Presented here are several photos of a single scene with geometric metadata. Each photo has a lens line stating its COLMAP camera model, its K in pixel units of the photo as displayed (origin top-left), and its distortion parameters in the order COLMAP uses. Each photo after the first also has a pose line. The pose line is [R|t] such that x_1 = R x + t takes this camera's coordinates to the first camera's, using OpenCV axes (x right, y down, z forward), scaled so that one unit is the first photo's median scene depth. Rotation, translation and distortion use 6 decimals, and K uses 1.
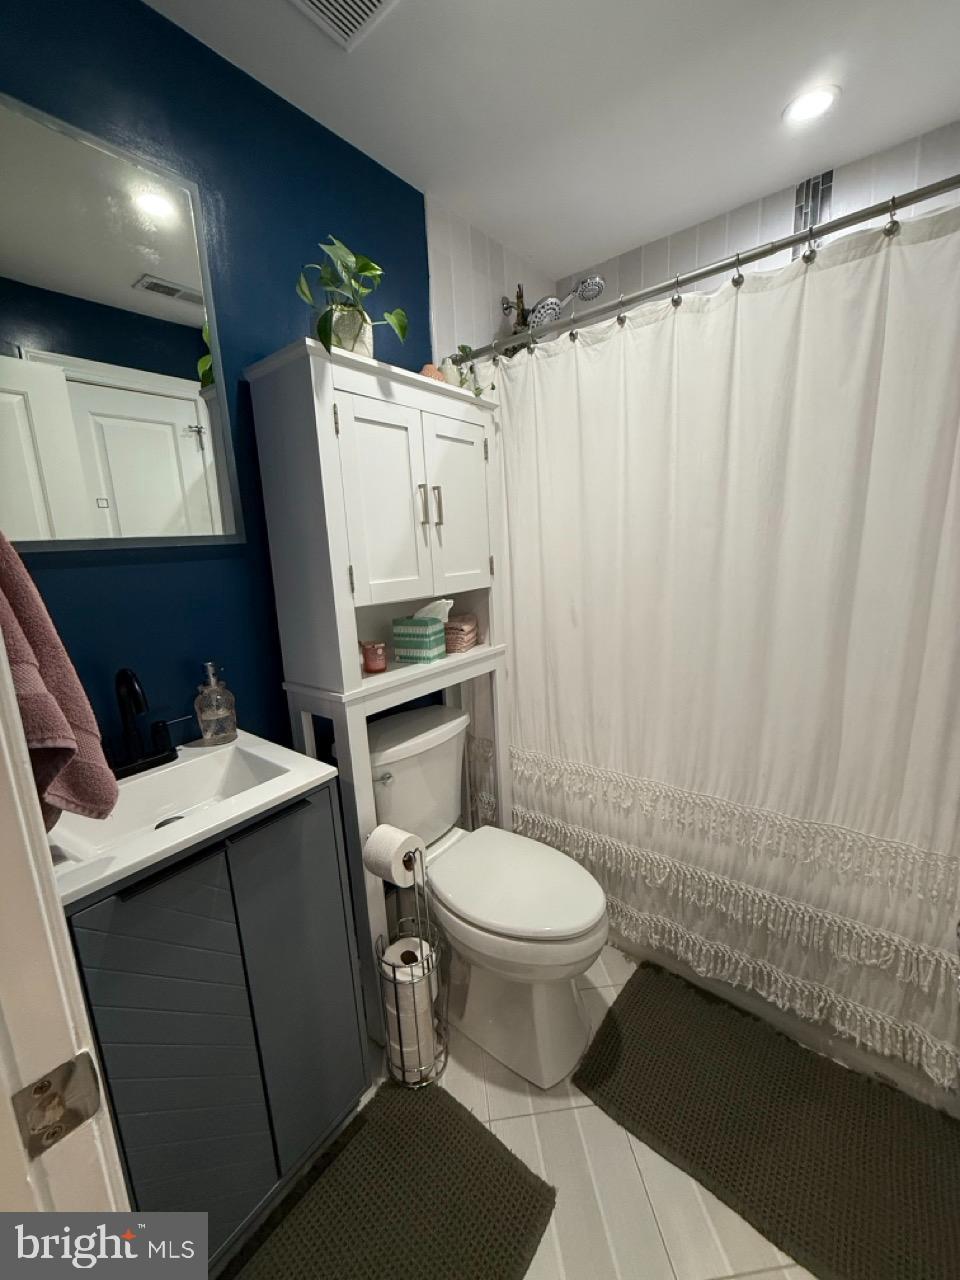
lens RADIAL K [[502.5, 0, 477.9], [0, 502.5, 634.9], [0, 0, 1]] dist [-0.000593, -0.000193]
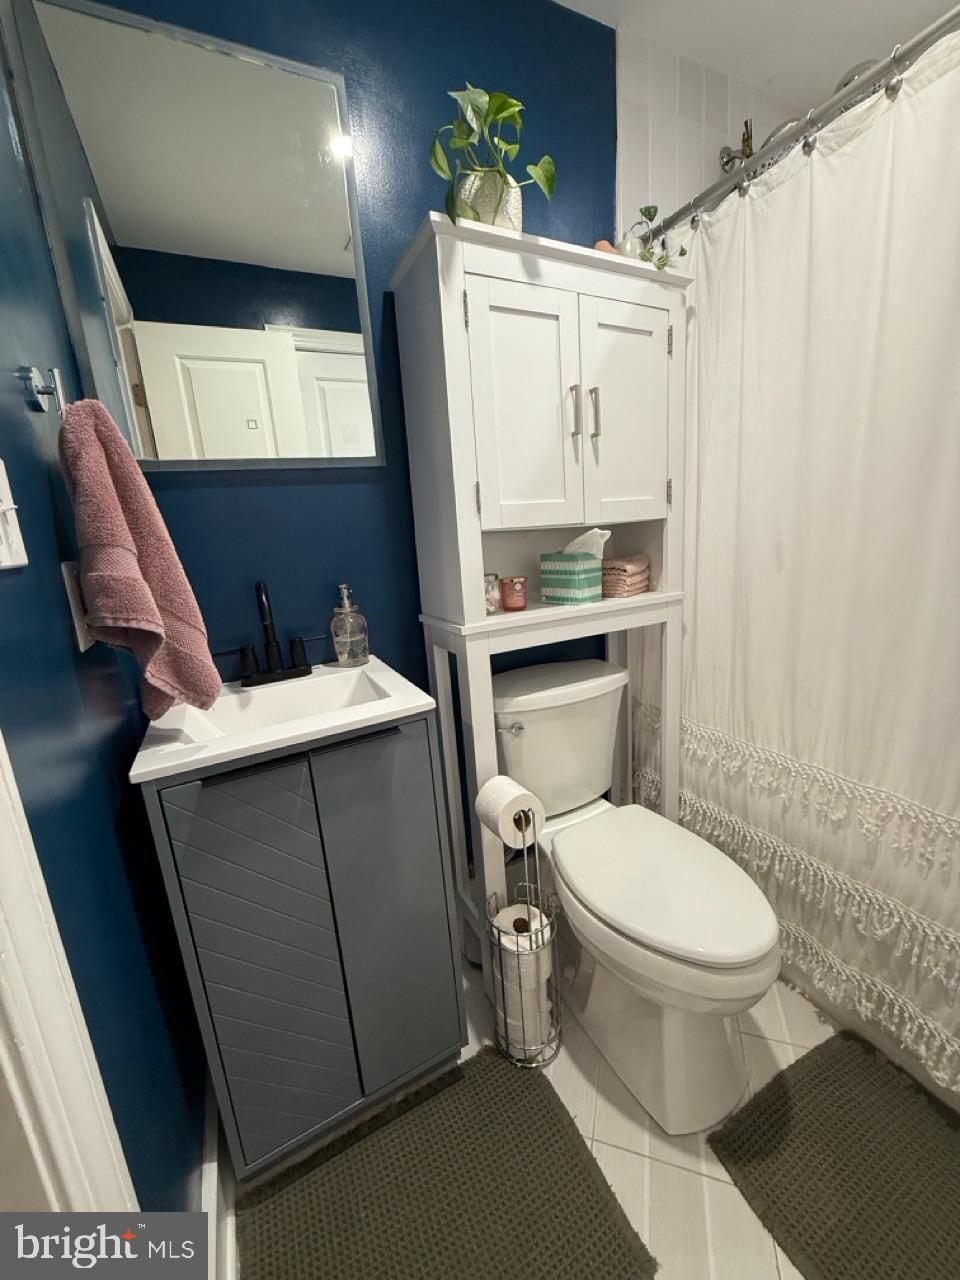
lens RADIAL K [[502.5, 0, 484.9], [0, 502.5, 636.1], [0, 0, 1]] dist [-0.000593, -0.000193]
pose [[0.911854, 0.074353, -0.403725, 0.121005], [-0.051416, 0.996402, 0.067376, 0.064876], [0.407282, -0.040679, 0.912396, 0.165561]]
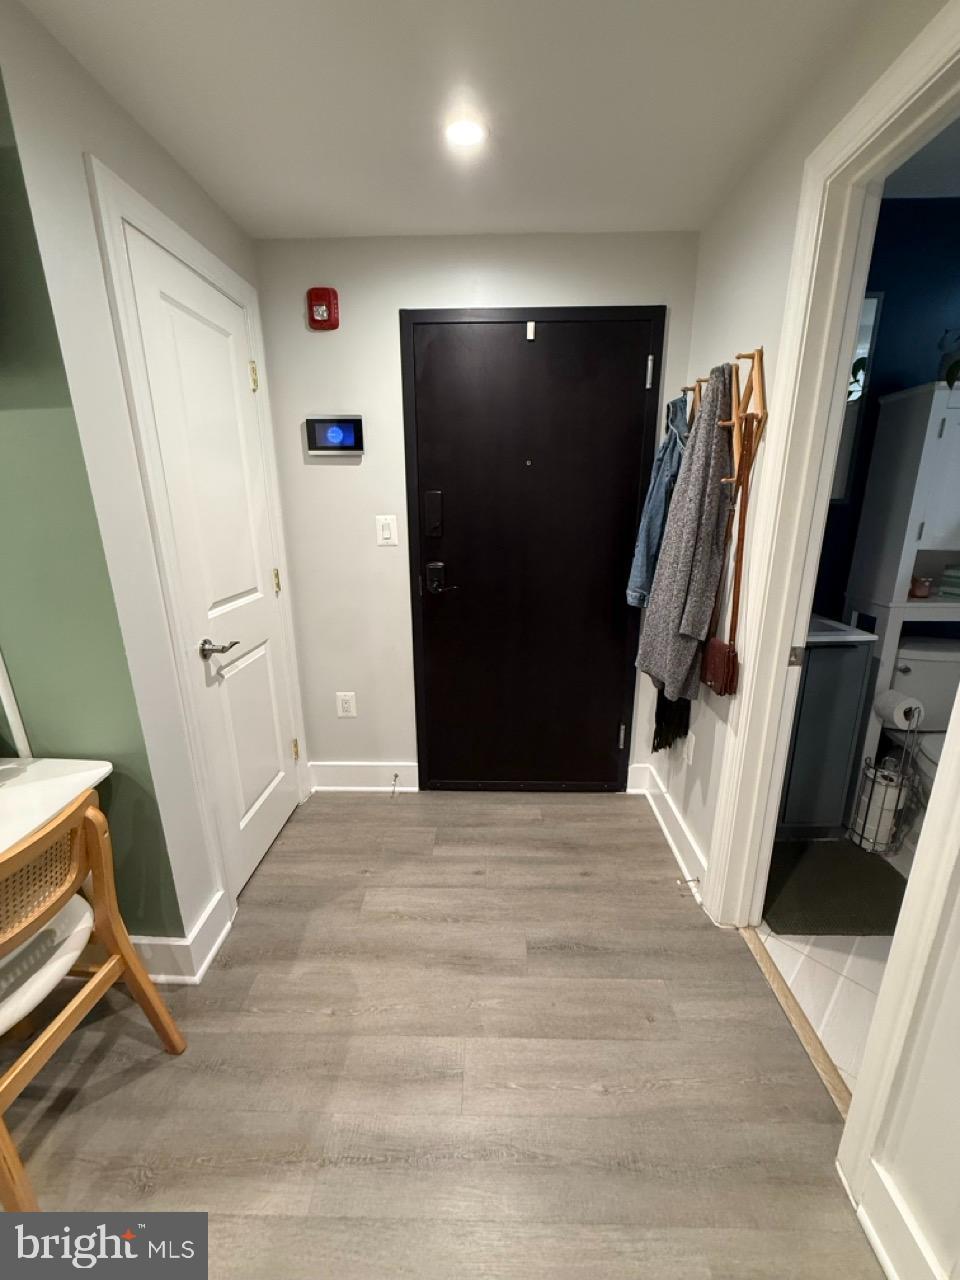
lens RADIAL K [[502.5, 0, 478.2], [0, 502.5, 636.4], [0, 0, 1]] dist [-0.000593, -0.000193]
pose [[0.596339, 0.247002, -0.763786, 0.180700], [-0.164177, 0.968899, 0.185150, 0.127669], [0.785765, 0.014983, 0.618344, -0.934927]]
